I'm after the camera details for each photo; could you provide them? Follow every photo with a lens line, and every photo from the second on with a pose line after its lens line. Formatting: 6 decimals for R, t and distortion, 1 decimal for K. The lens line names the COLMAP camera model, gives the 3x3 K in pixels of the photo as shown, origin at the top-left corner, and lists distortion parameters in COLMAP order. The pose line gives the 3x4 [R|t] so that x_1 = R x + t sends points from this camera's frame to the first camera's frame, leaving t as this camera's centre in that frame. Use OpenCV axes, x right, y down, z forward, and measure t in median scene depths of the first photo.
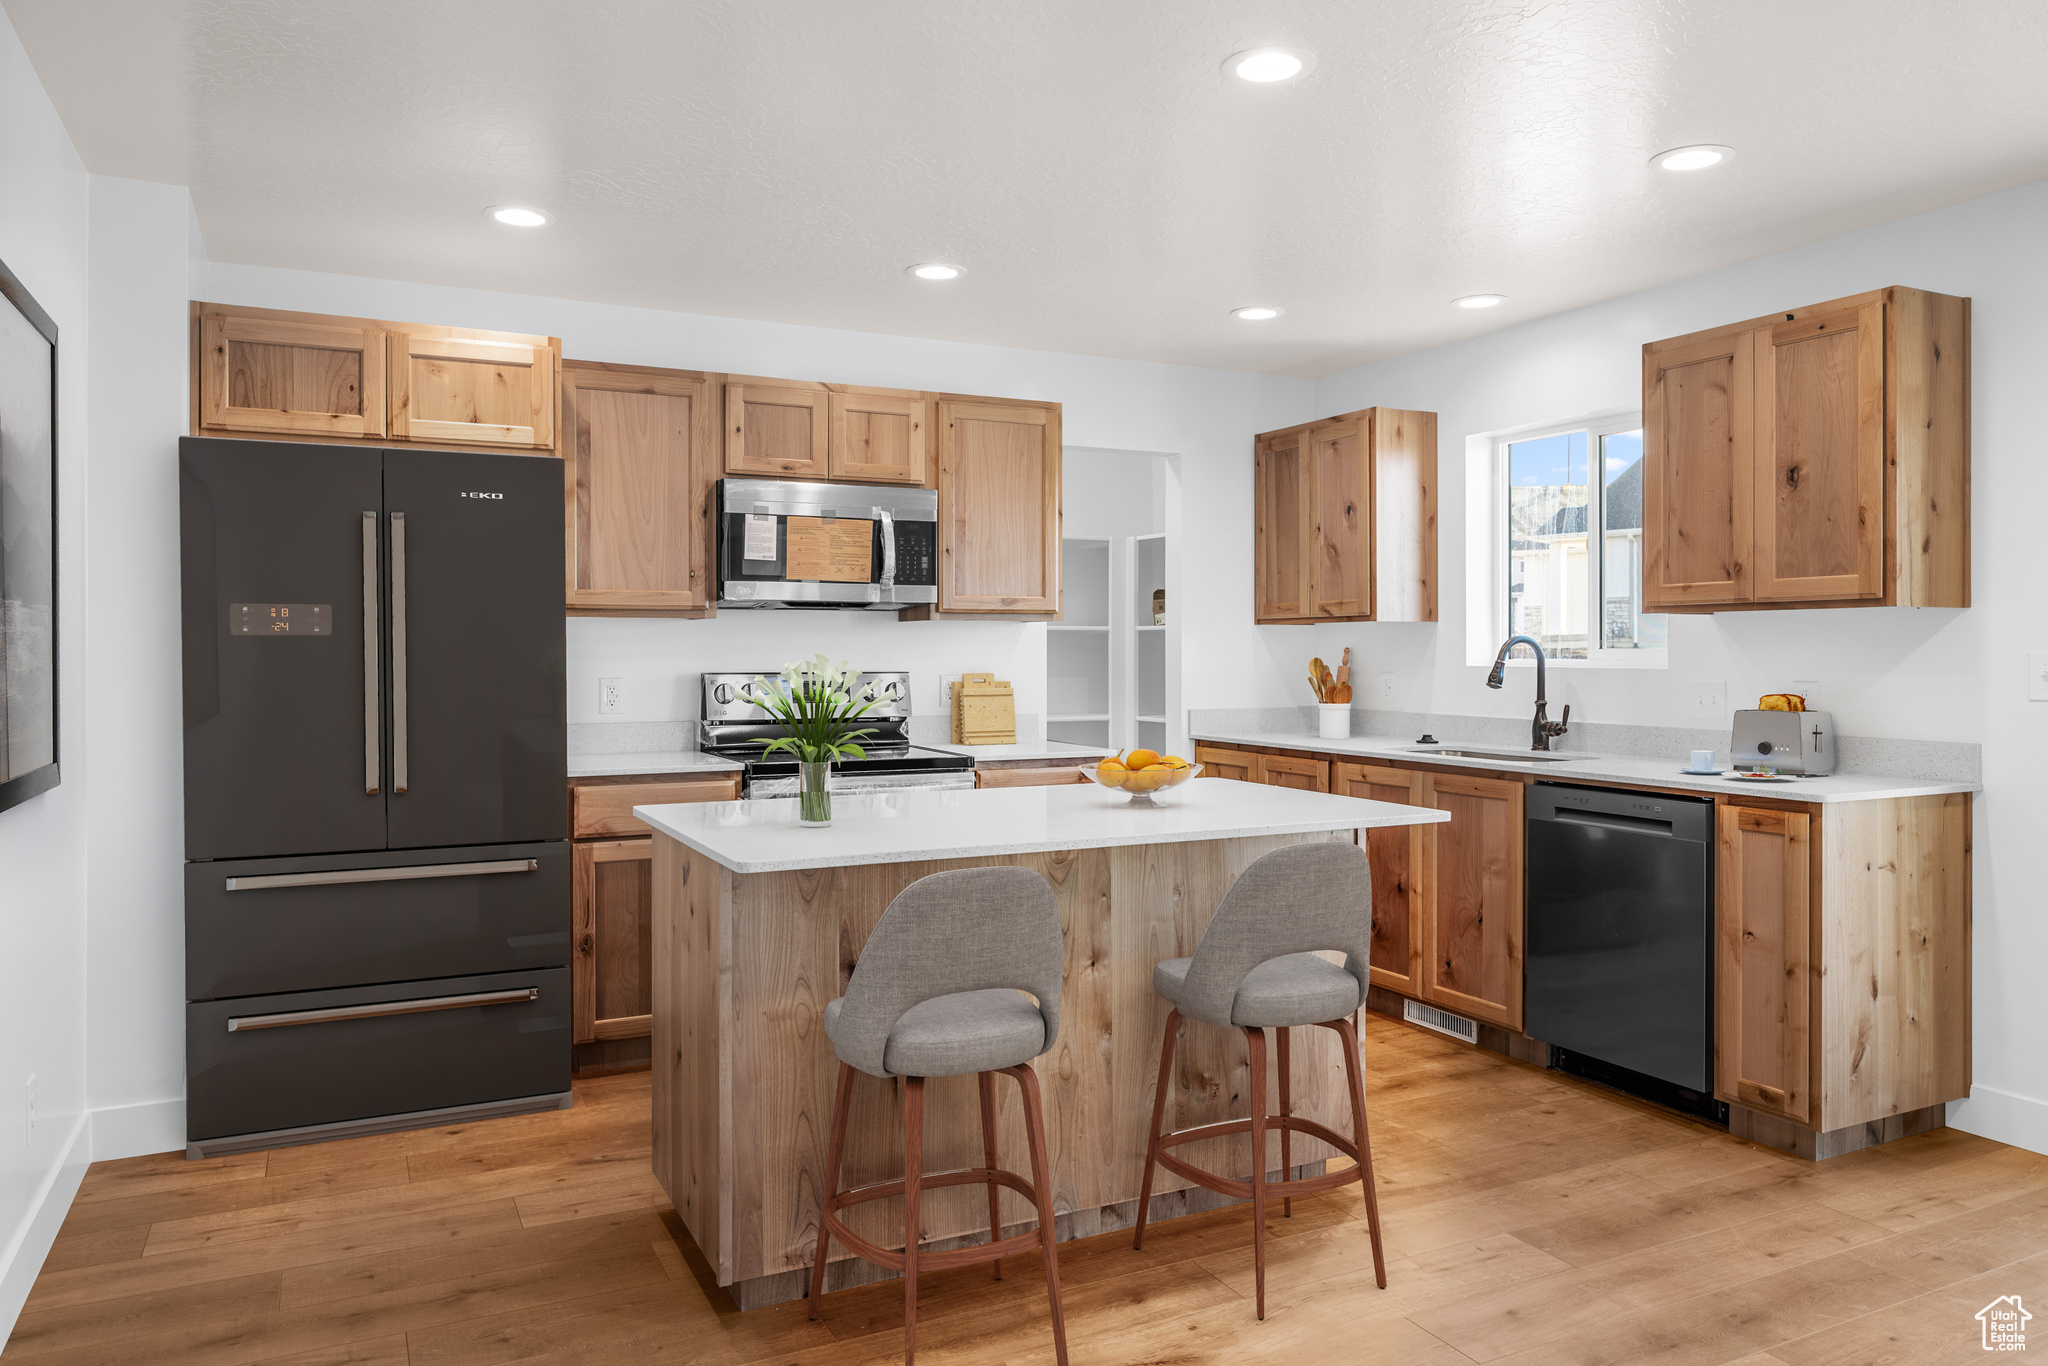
lens RADIAL K [[1397.2, 0, 1024.4], [0, 1397.2, 674.4], [0, 0, 1]] dist [-0.001989, -0.000326]
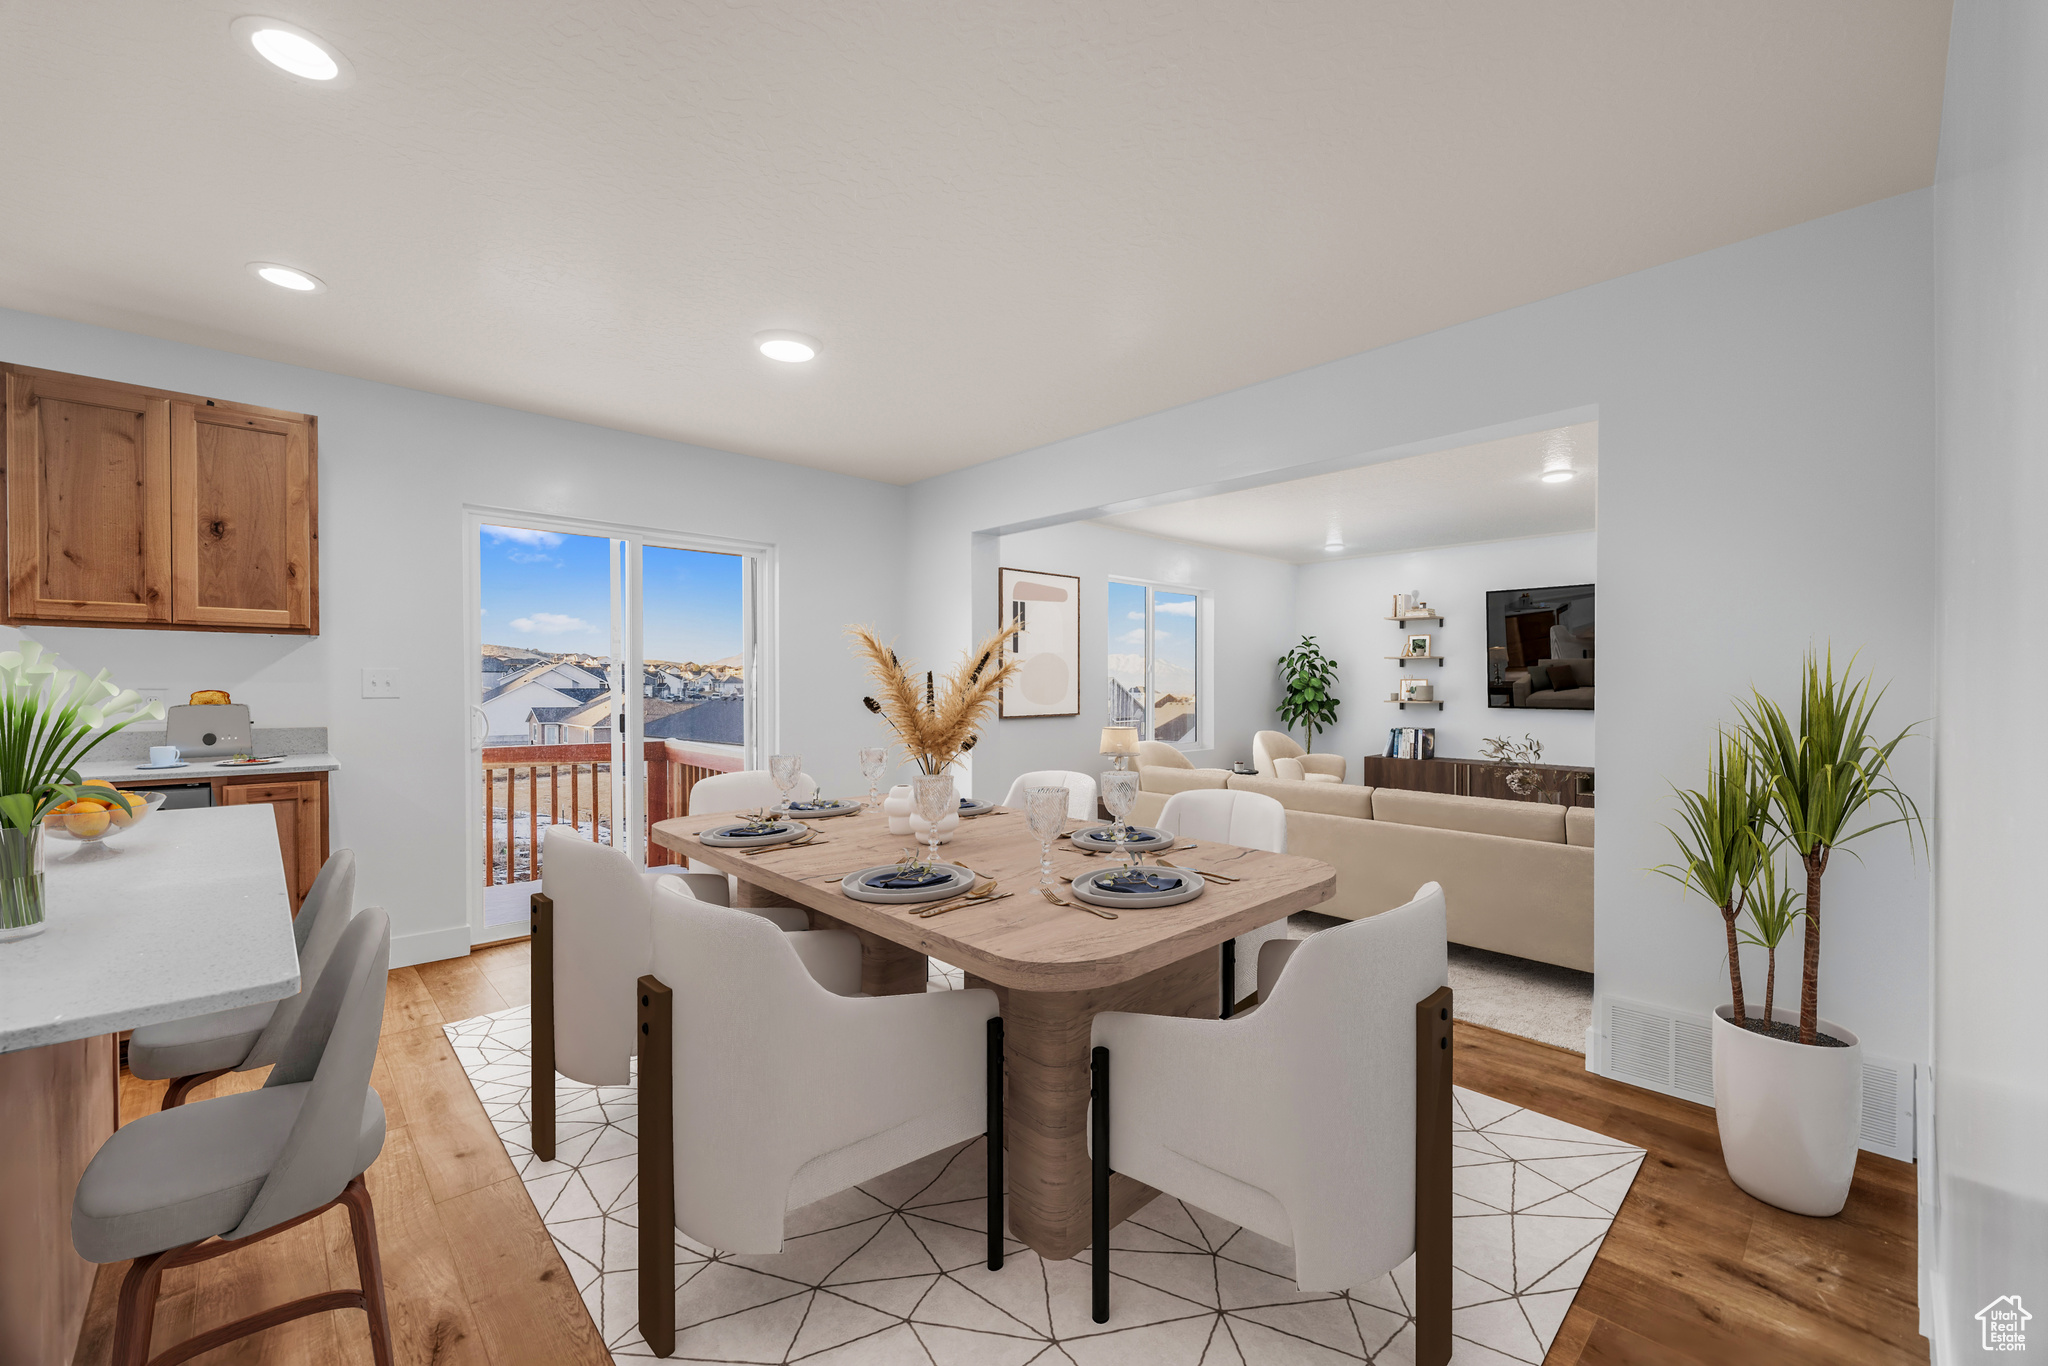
lens RADIAL K [[823.3, 0, 1012.7], [0, 823.3, 693.8], [0, 0, 1]] dist [0.002601, -0.000015]
pose [[-0.272842, -0.020329, 0.961844, -0.387787], [0.003897, 0.999745, 0.022236, -0.002896], [-0.962051, 0.009815, -0.272693, 0.497853]]
